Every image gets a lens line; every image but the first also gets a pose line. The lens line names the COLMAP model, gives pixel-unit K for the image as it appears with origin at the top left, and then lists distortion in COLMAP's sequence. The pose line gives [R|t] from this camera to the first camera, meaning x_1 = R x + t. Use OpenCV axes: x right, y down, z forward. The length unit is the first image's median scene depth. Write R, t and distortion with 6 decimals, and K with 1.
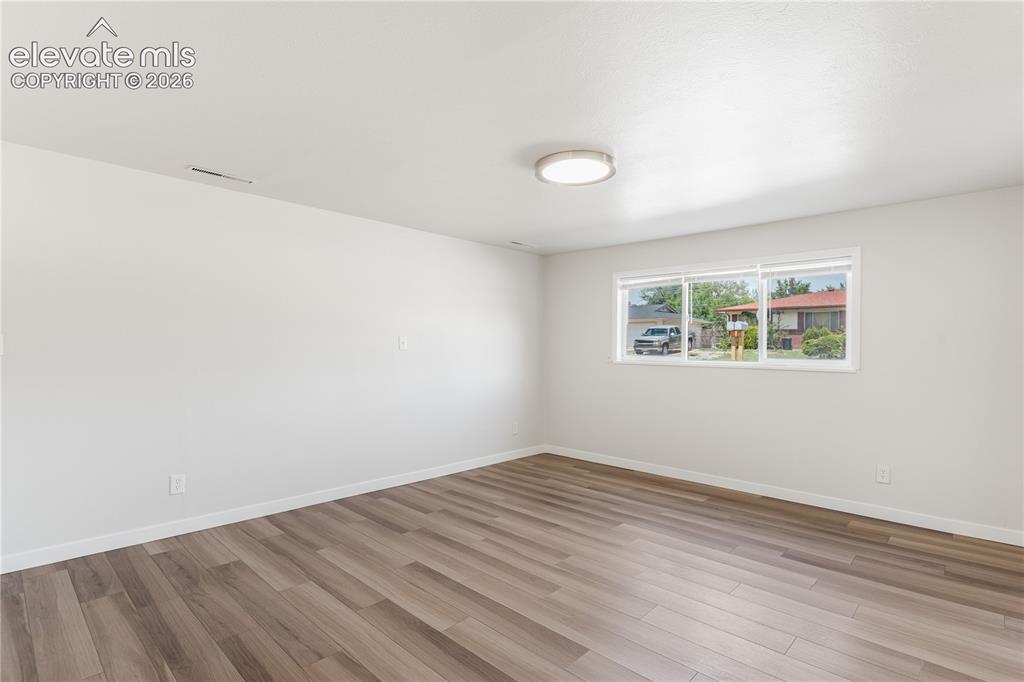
lens RADIAL K [[499.8, 0, 510.6], [0, 499.8, 352.1], [0, 0, 1]] dist [-0.000319, 0.000083]
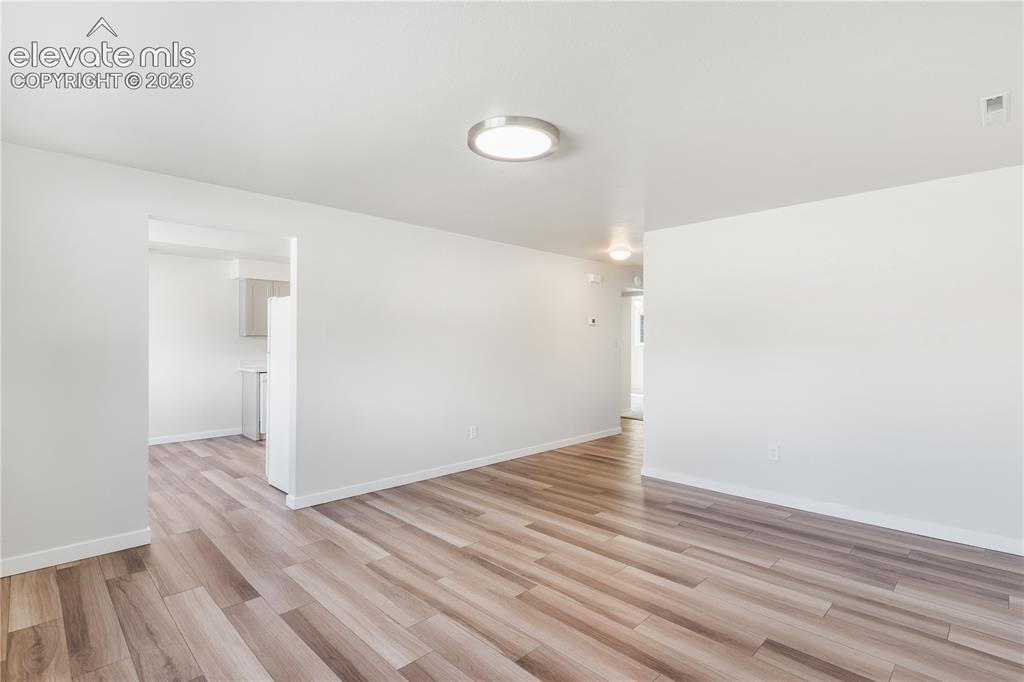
lens RADIAL K [[489.1, 0, 516.0], [0, 489.1, 341.4], [0, 0, 1]] dist [0.000927, 0.000107]
pose [[-0.999587, -0.012818, 0.025717, 0.068740], [-0.012628, 0.999892, 0.007532, -0.015071], [-0.025811, 0.007204, -0.999641, 1.194465]]
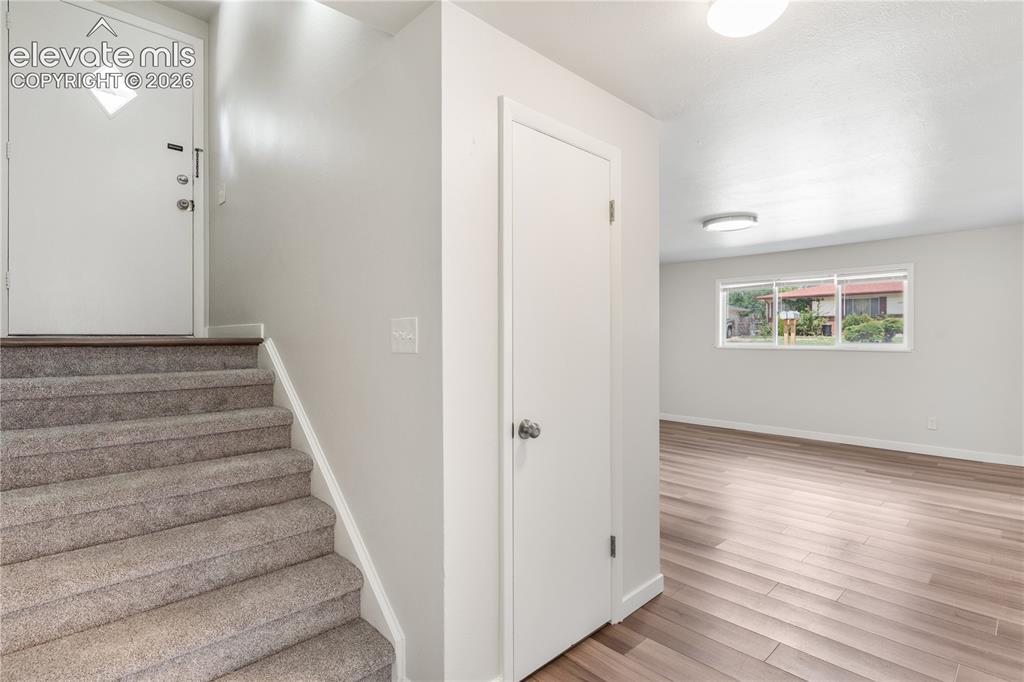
lens RADIAL K [[502.2, 0, 512.0], [0, 502.2, 341.0], [0, 0, 1]] dist [-0.000794, -0.000172]
pose [[0.998905, -0.011669, -0.045309, -0.306617], [0.011600, 0.999931, -0.001797, -0.000262], [0.045327, 0.001269, 0.998971, -0.386553]]
